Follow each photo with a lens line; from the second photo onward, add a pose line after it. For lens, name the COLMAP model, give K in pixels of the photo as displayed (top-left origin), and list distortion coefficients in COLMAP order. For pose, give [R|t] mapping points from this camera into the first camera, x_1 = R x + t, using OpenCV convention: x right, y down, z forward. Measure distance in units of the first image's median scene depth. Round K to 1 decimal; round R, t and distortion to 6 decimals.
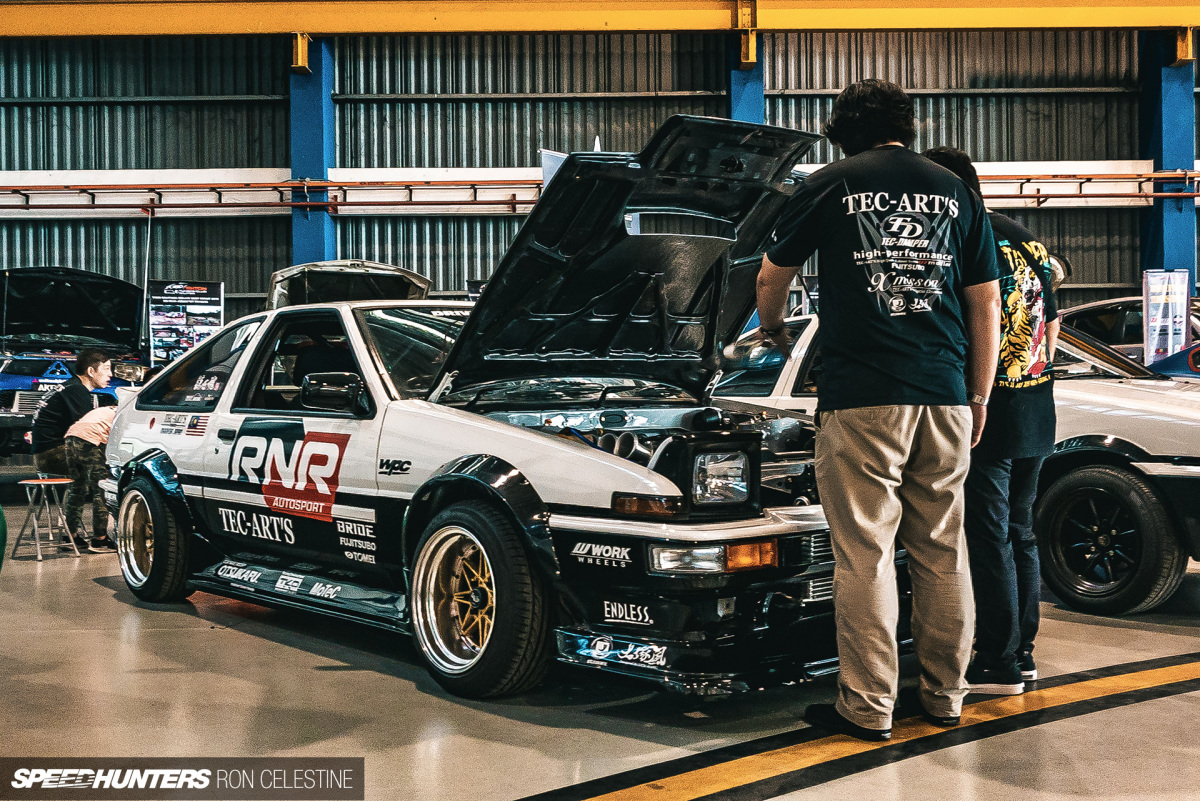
lens RADIAL K [[1267.9, 0, 599.5], [0, 1267.9, 395.6], [0, 0, 1]] dist [0.047317, 0.000000]
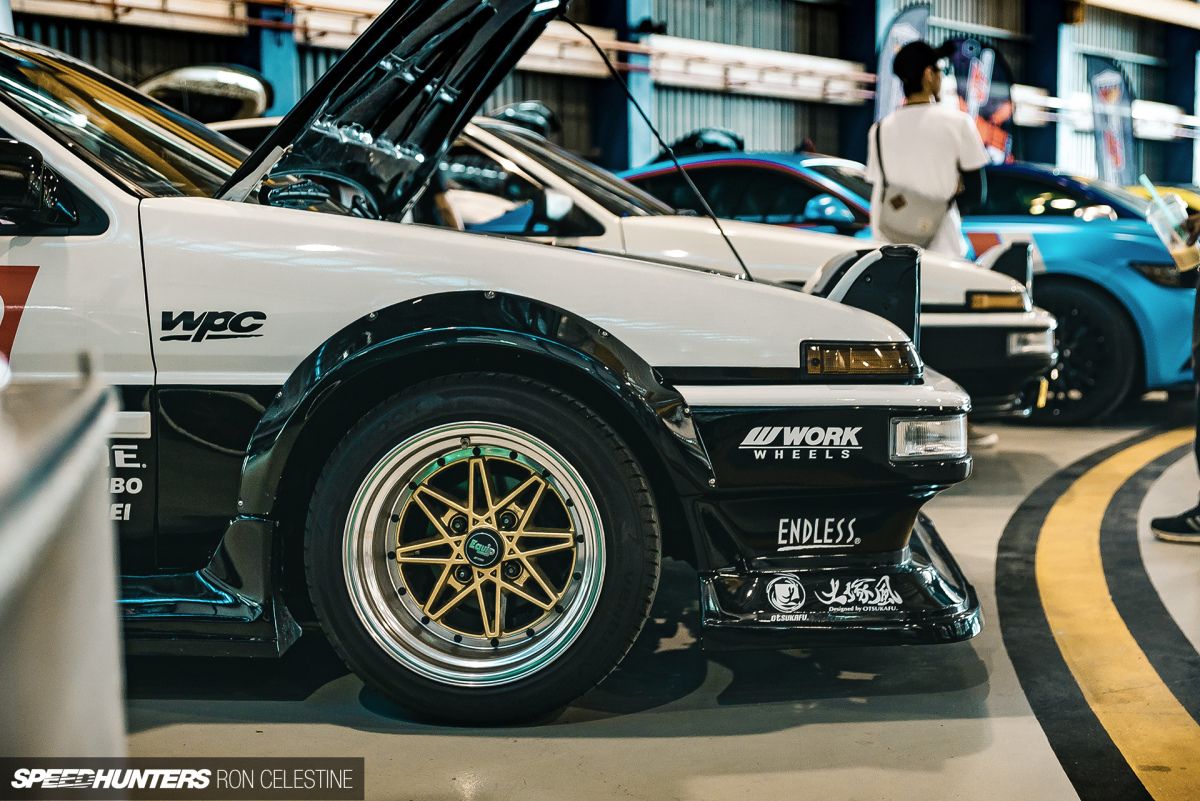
lens RADIAL K [[1567.0, 0, 599.3], [0, 1567.0, 401.2], [0, 0, 1]] dist [0.024875, 0.000000]
pose [[0.716509, -0.057080, 0.695239, -0.582743], [0.004485, 0.997003, 0.077234, 0.046029], [-0.697563, -0.052221, 0.714617, 0.521140]]
